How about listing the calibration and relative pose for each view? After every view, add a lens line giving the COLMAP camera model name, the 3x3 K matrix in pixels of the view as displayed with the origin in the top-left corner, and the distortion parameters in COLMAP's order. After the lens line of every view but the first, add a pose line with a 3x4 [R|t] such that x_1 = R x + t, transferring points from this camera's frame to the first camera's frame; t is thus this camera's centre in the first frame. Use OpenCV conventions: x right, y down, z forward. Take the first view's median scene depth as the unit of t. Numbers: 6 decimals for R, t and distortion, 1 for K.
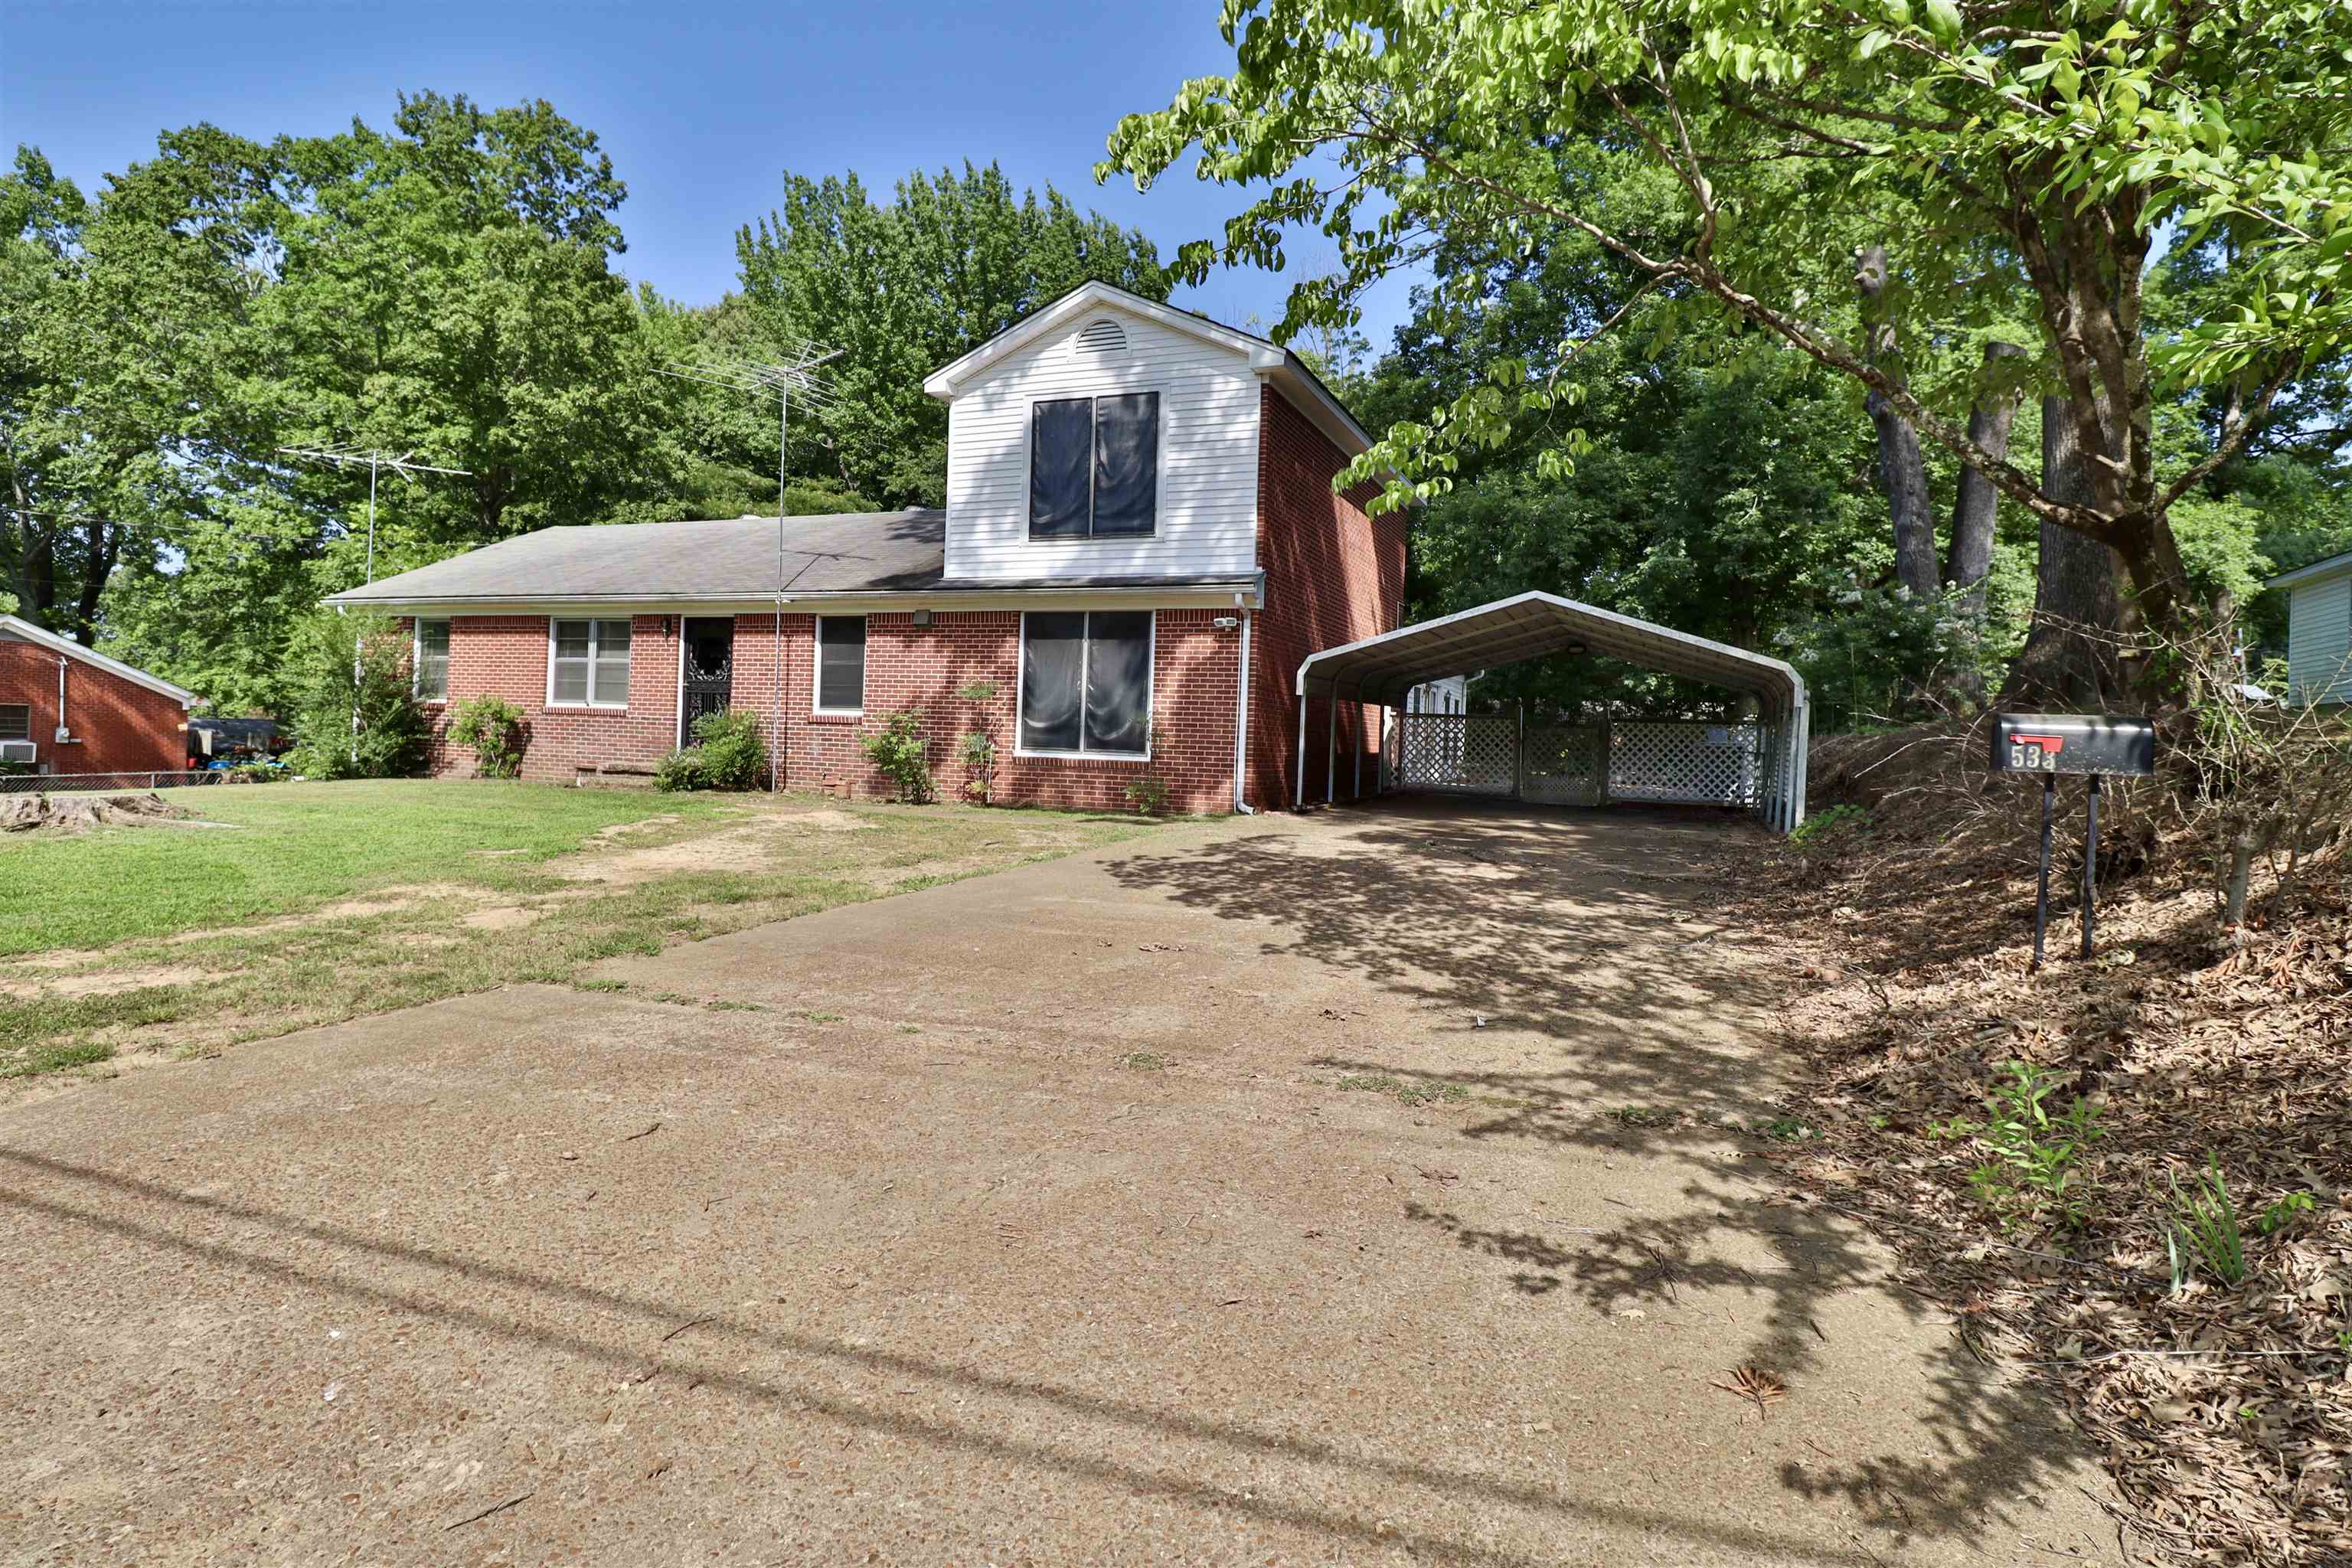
lens RADIAL K [[1216.1, 0, 1195.7], [0, 1216.1, 746.9], [0, 0, 1]] dist [0.003546, -0.015098]
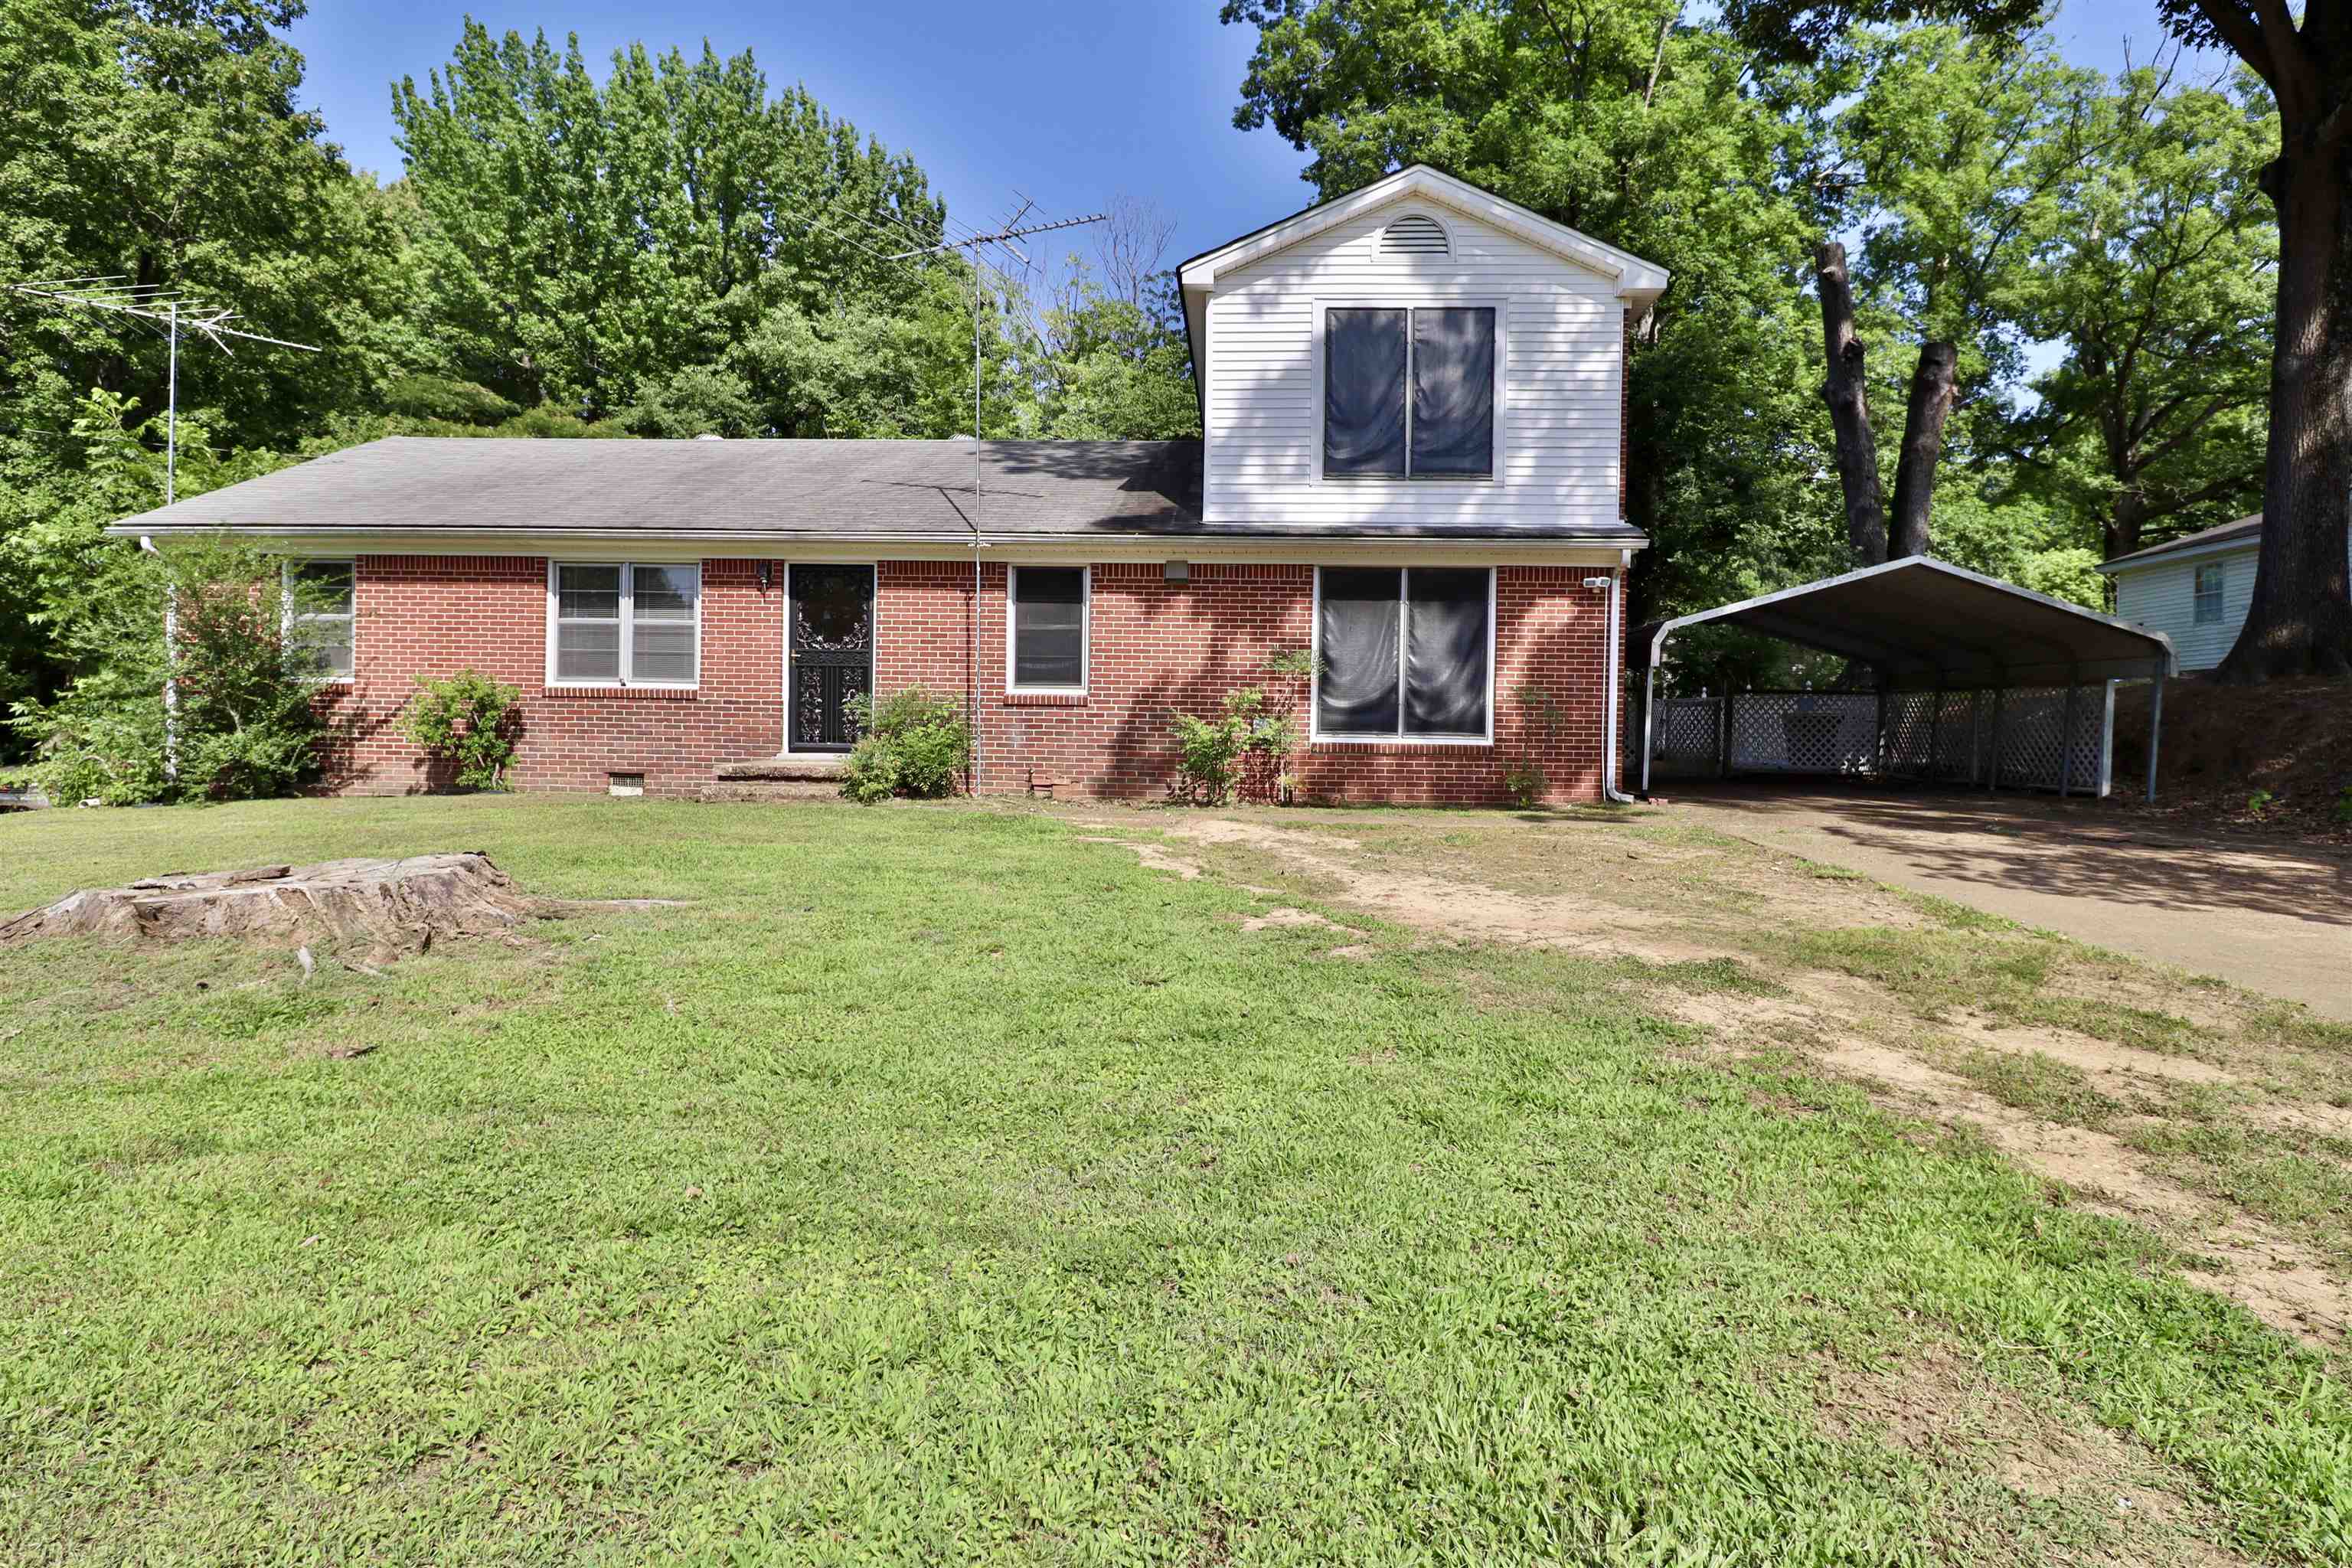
lens RADIAL K [[1216.1, 0, 1195.7], [0, 1216.1, 746.9], [0, 0, 1]] dist [0.003546, -0.015098]
pose [[0.945223, -0.024827, 0.325479, -0.456149], [0.017302, 0.999512, 0.025997, -0.011408], [-0.325966, -0.018941, 0.945192, 0.233984]]
